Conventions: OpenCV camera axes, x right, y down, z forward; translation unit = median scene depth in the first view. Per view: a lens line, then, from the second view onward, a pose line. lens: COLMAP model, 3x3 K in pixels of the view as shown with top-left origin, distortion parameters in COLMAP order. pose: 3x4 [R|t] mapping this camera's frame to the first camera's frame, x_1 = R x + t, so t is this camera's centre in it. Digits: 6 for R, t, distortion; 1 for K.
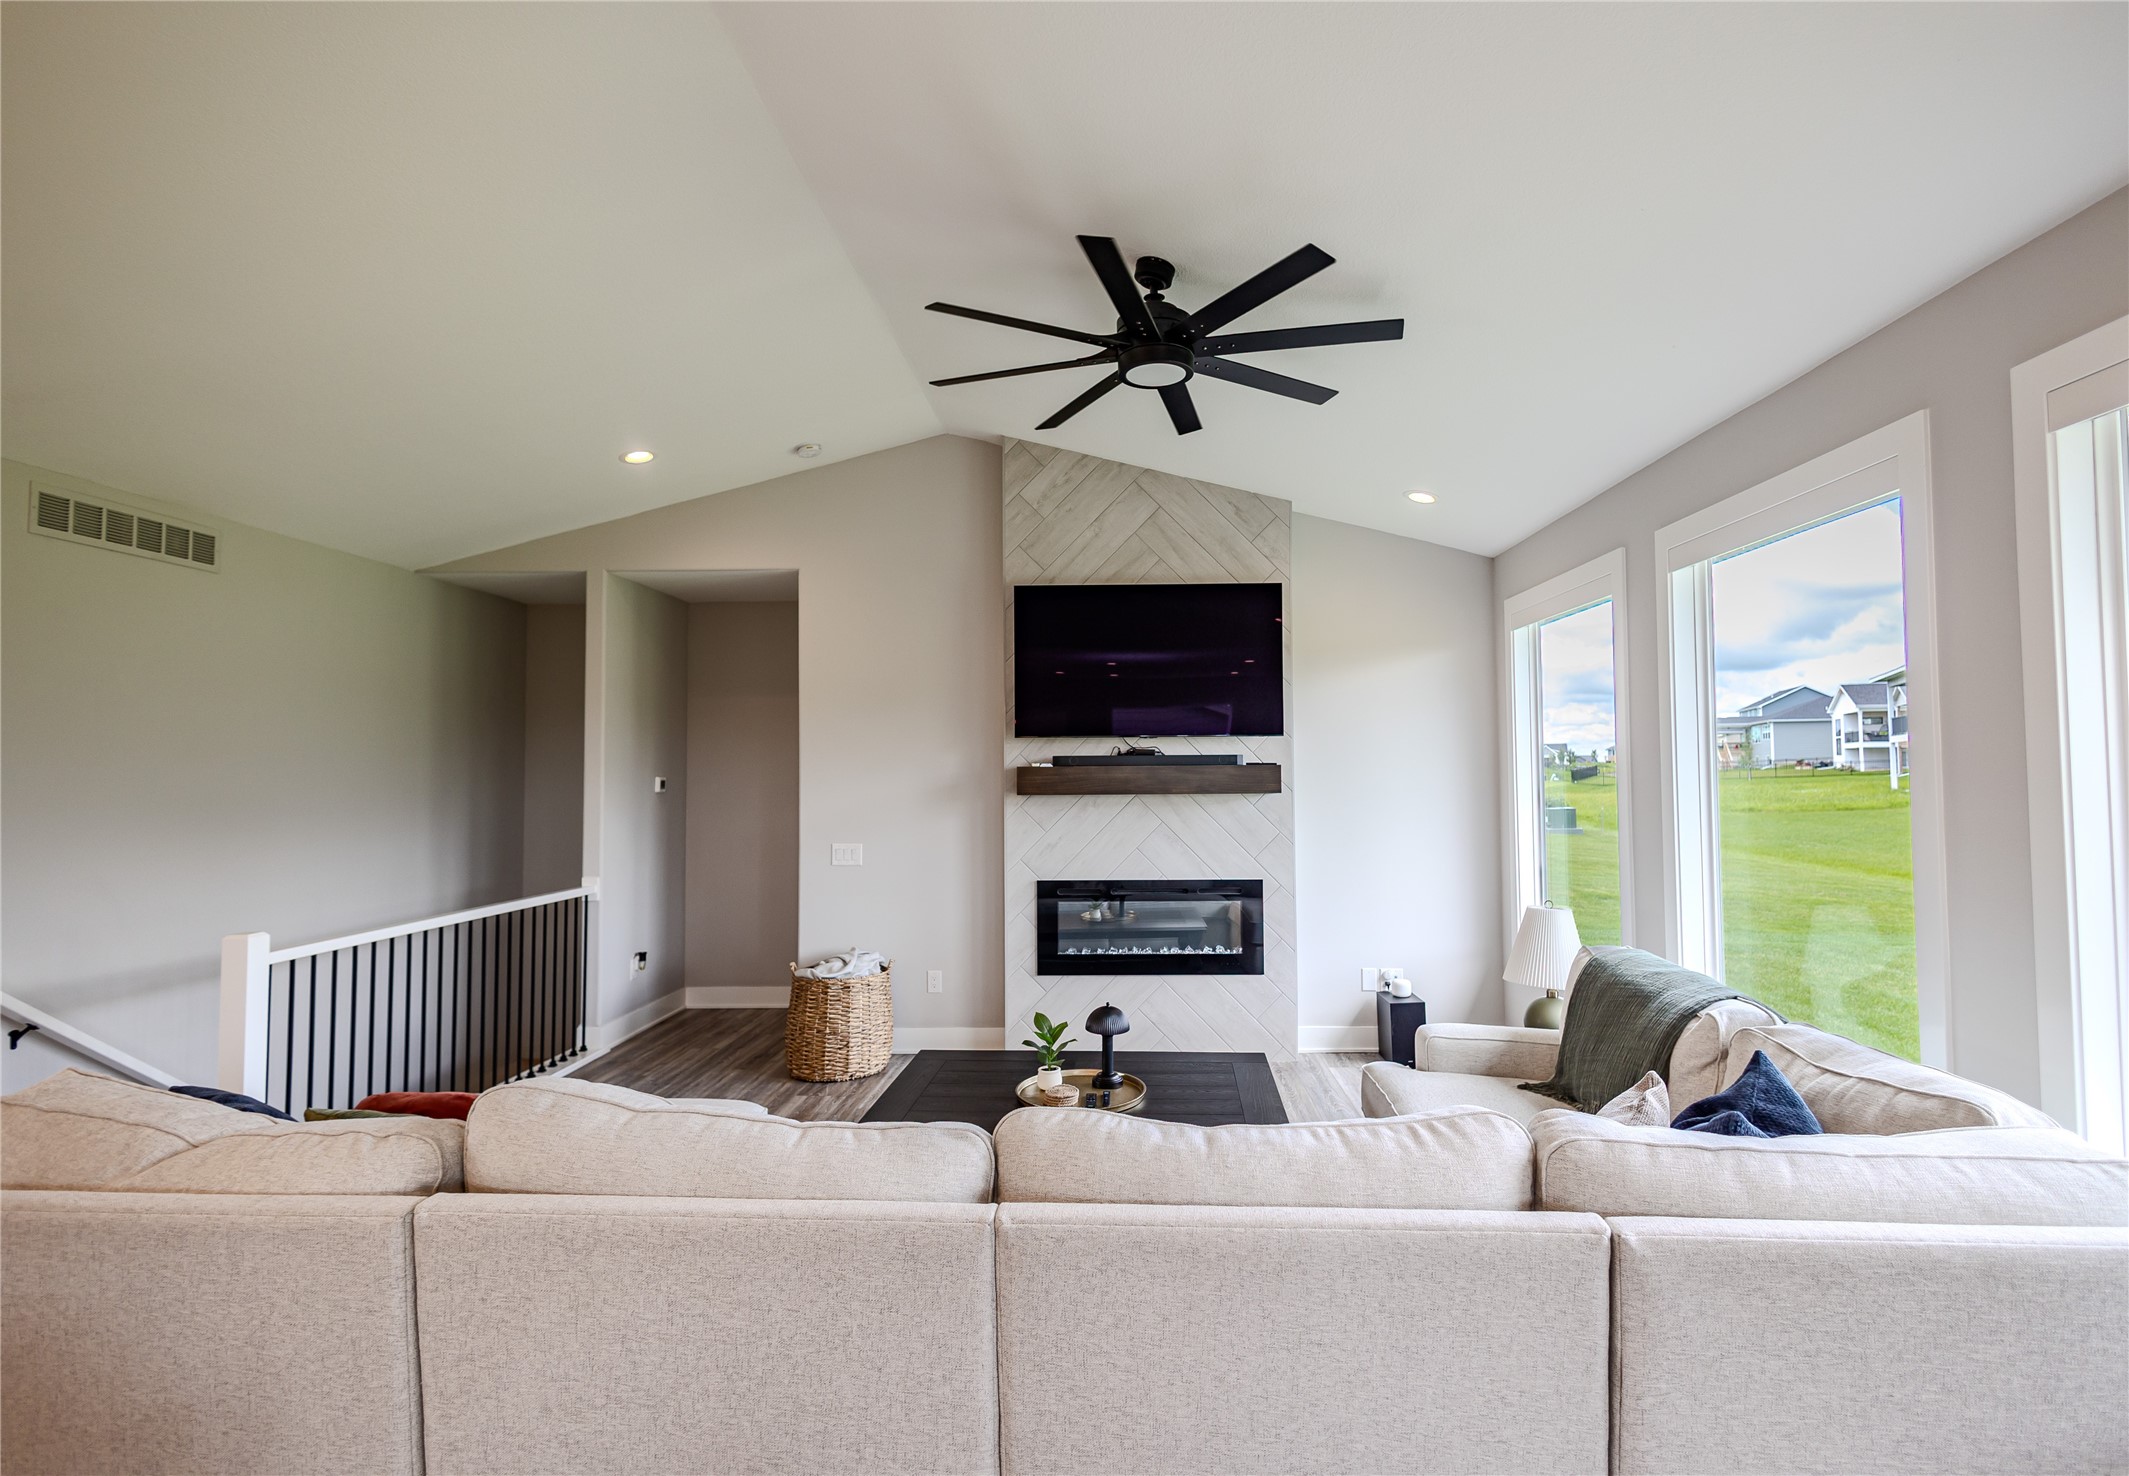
lens RADIAL K [[1033.0, 0, 1064.5], [0, 1033.0, 738.0], [0, 0, 1]] dist [0.001280, 0.000024]
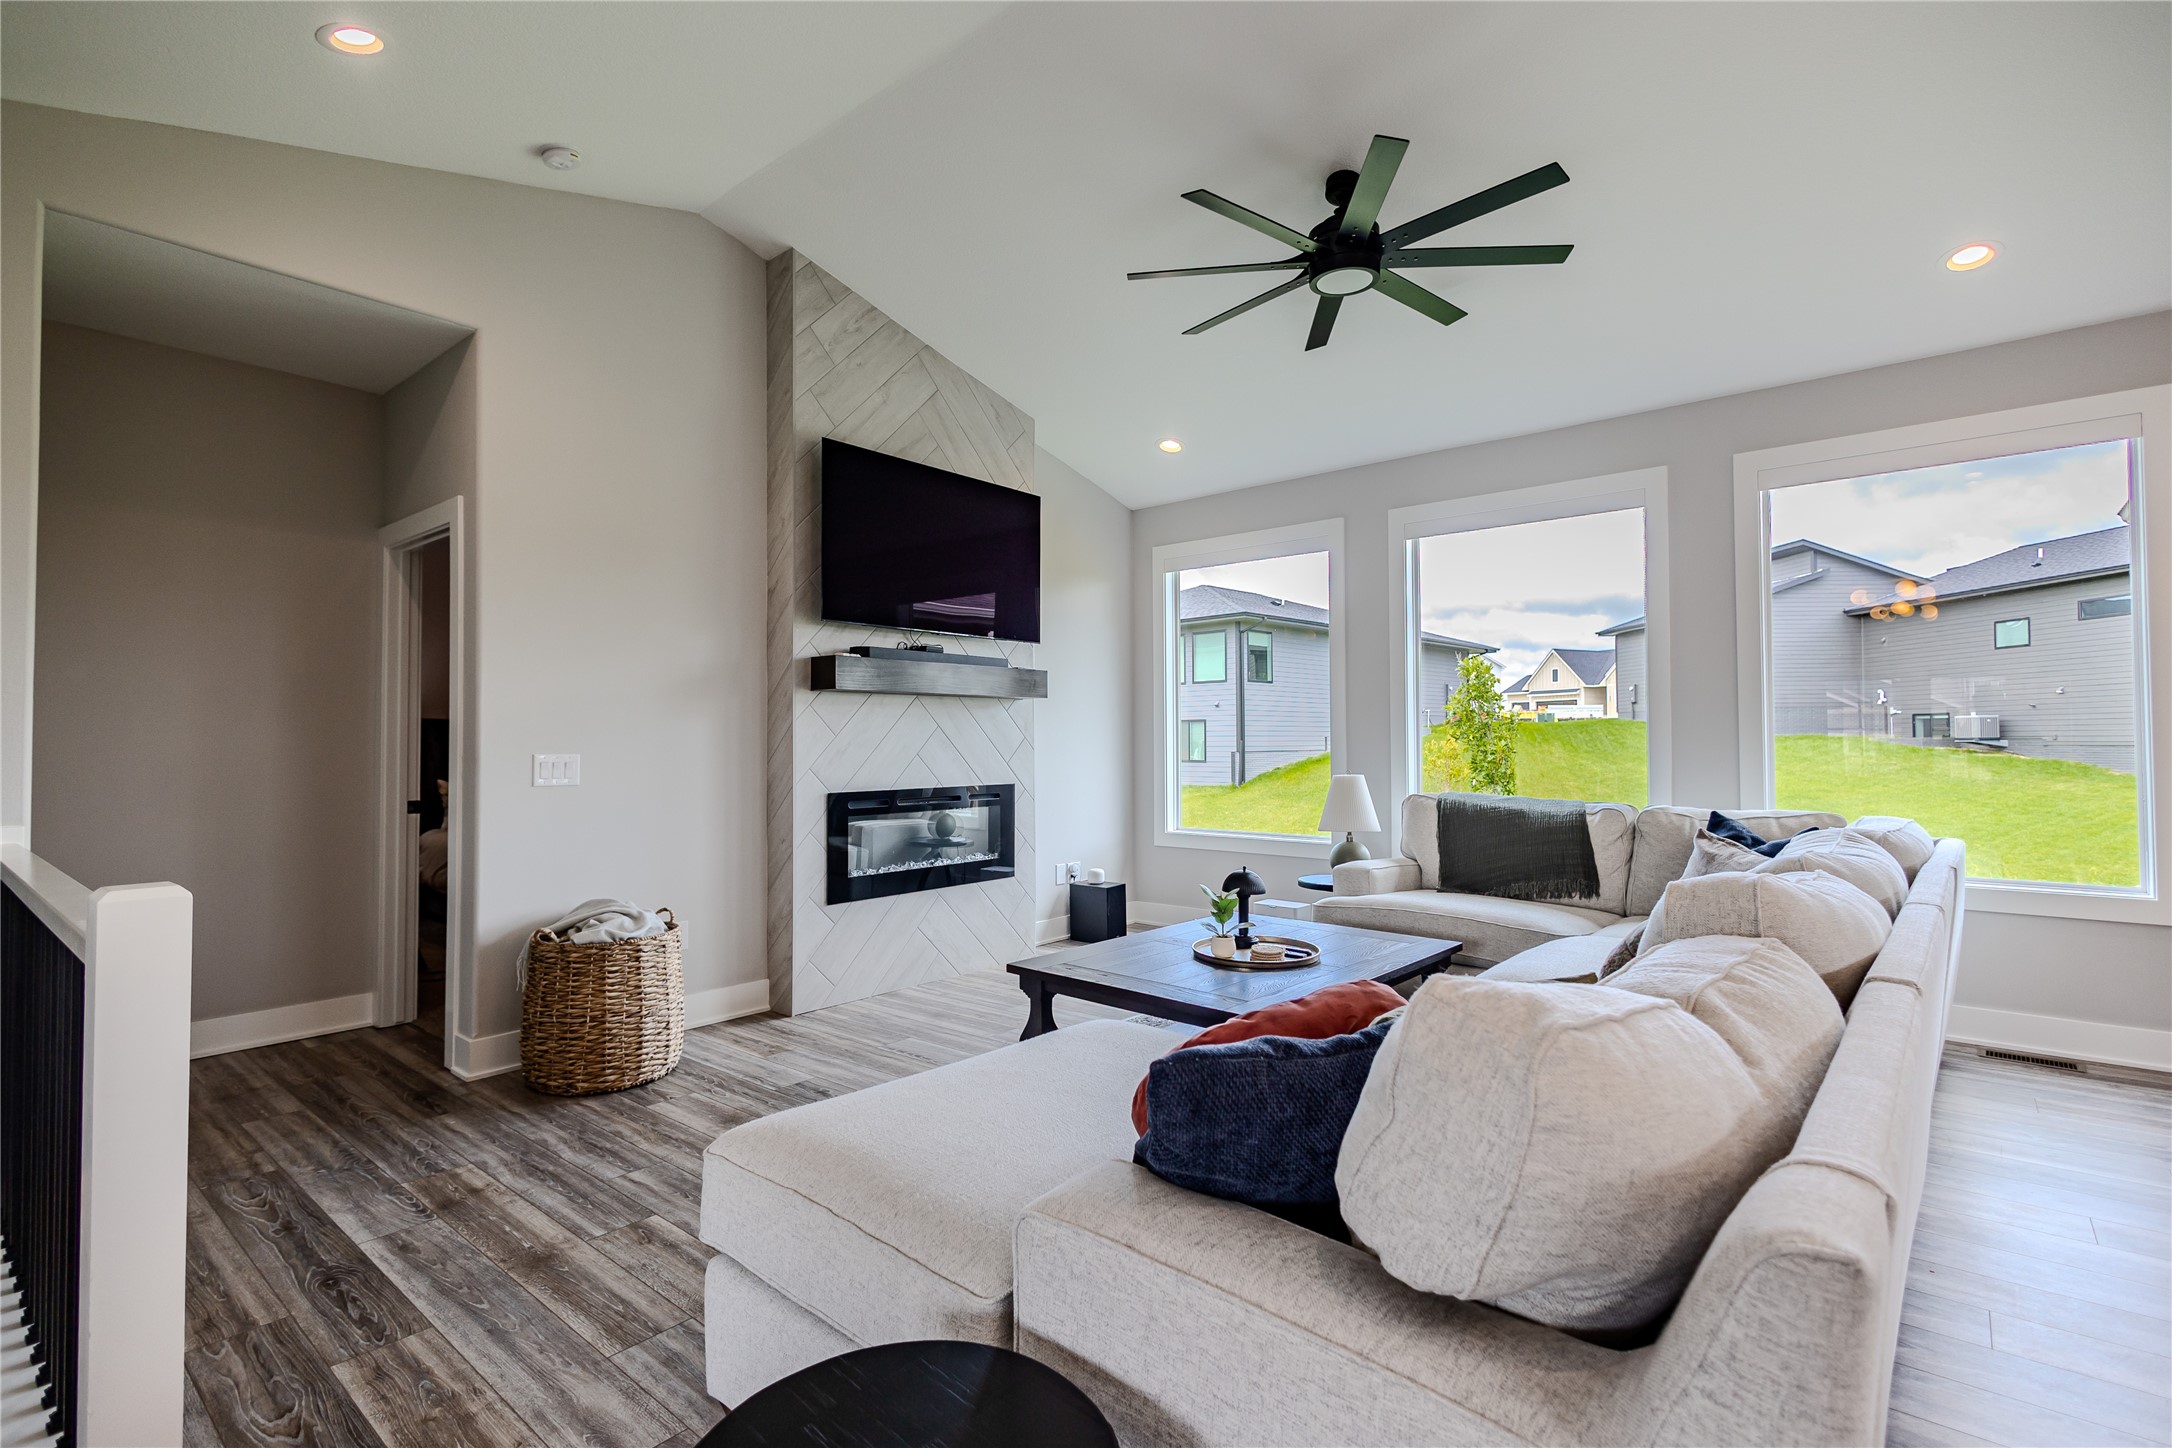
lens RADIAL K [[1023.8, 0, 1086.0], [0, 1023.8, 724.0], [0, 0, 1]] dist [0.005387, 0.000486]
pose [[0.613512, 0.018457, 0.789470, -0.555744], [-0.028711, 0.999587, -0.001057, 0.076148], [-0.789163, -0.022018, 0.613789, 0.320797]]
